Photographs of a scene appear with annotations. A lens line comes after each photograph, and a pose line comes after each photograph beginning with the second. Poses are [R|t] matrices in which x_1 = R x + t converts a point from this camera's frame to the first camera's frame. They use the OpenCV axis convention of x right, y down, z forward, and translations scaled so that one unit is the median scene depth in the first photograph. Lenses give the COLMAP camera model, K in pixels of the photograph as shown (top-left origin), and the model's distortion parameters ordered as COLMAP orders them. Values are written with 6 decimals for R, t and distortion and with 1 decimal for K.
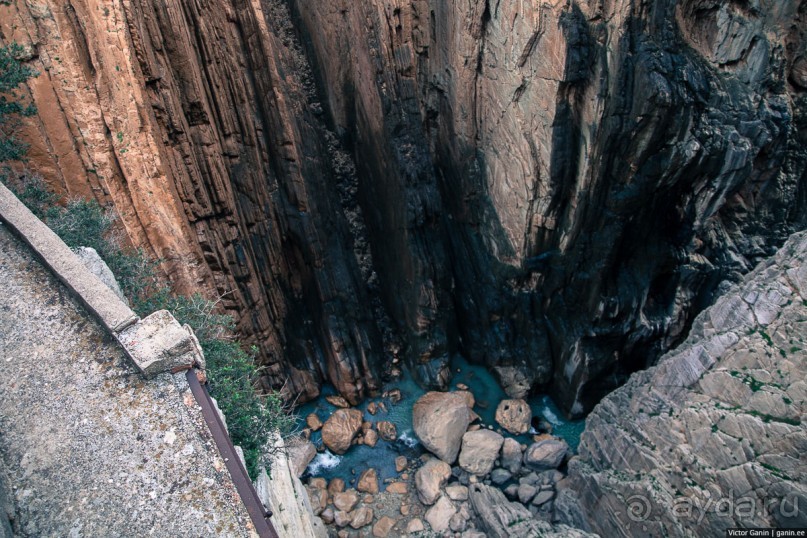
lens RADIAL K [[621.4, 0, 403.5], [0, 621.4, 269.0], [0, 0, 1]] dist [-0.138346, 0.107830]
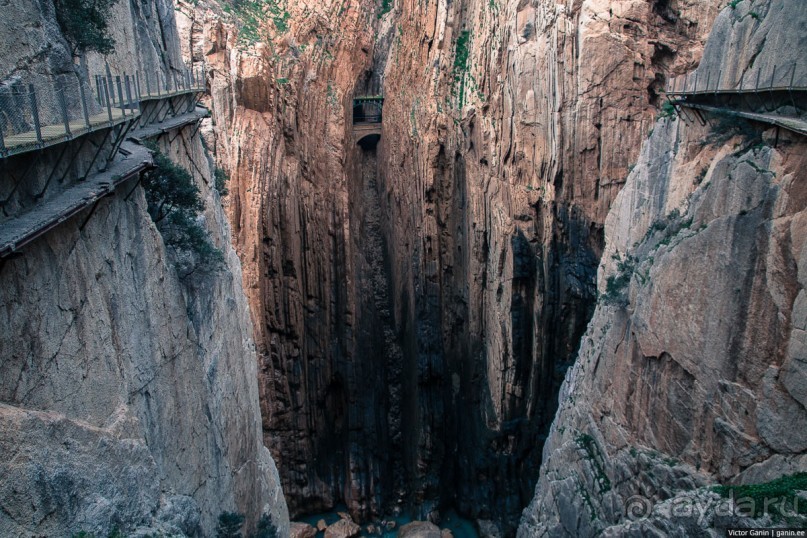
lens RADIAL K [[616.0, 0, 403.5], [0, 616.0, 269.0], [0, 0, 1]] dist [-0.133924, 0.101048]
pose [[0.962407, 0.101103, -0.252094, 0.305919], [-0.207637, 0.872204, -0.442885, 0.335963], [0.175100, 0.478579, 0.860408, -0.323598]]
